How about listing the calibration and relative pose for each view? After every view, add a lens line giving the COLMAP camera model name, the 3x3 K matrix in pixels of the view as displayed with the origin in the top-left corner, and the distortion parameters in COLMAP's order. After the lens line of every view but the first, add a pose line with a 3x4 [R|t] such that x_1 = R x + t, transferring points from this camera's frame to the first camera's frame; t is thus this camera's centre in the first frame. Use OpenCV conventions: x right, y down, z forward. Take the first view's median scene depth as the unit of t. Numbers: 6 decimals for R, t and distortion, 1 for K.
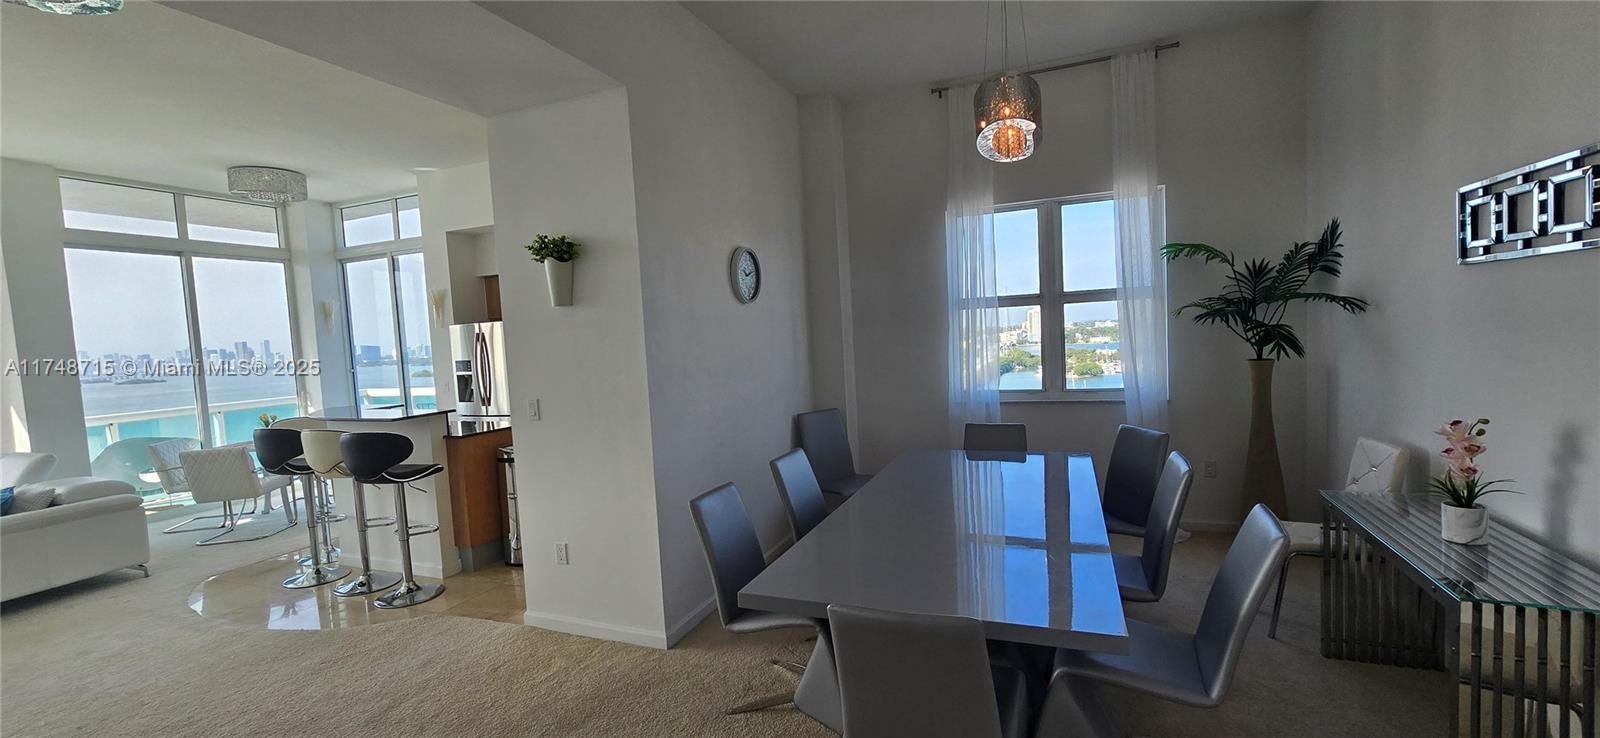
lens RADIAL K [[658.6, 0, 799.3], [0, 658.6, 380.0], [0, 0, 1]] dist [-0.001605, 0.000340]
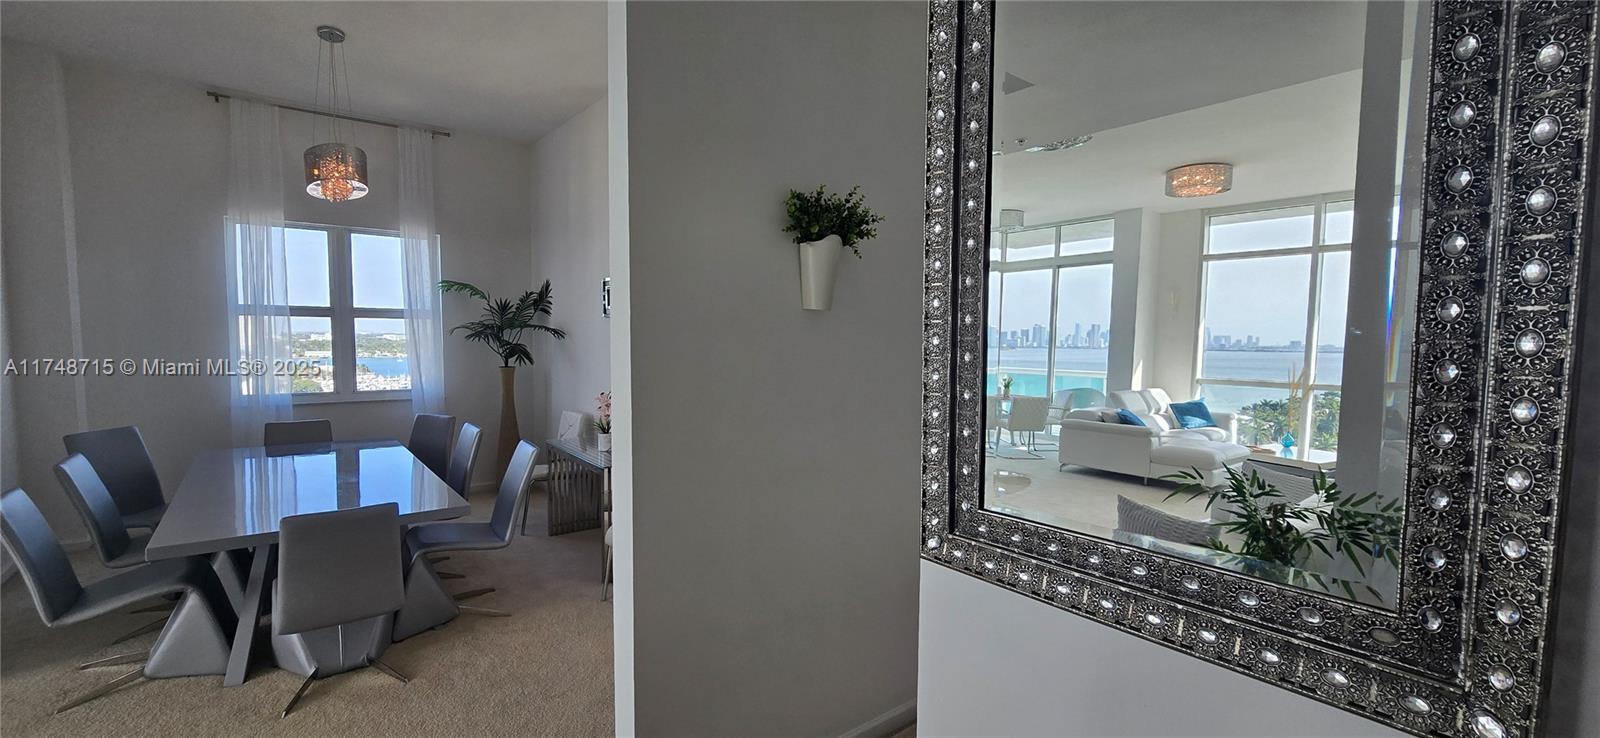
lens RADIAL K [[658.6, 0, 799.3], [0, 658.6, 380.0], [0, 0, 1]] dist [-0.001605, 0.000340]
pose [[0.488556, -0.002256, 0.872530, -0.243279], [0.024708, 0.999631, -0.011250, 0.028246], [-0.872183, 0.027054, 0.488432, -0.265902]]
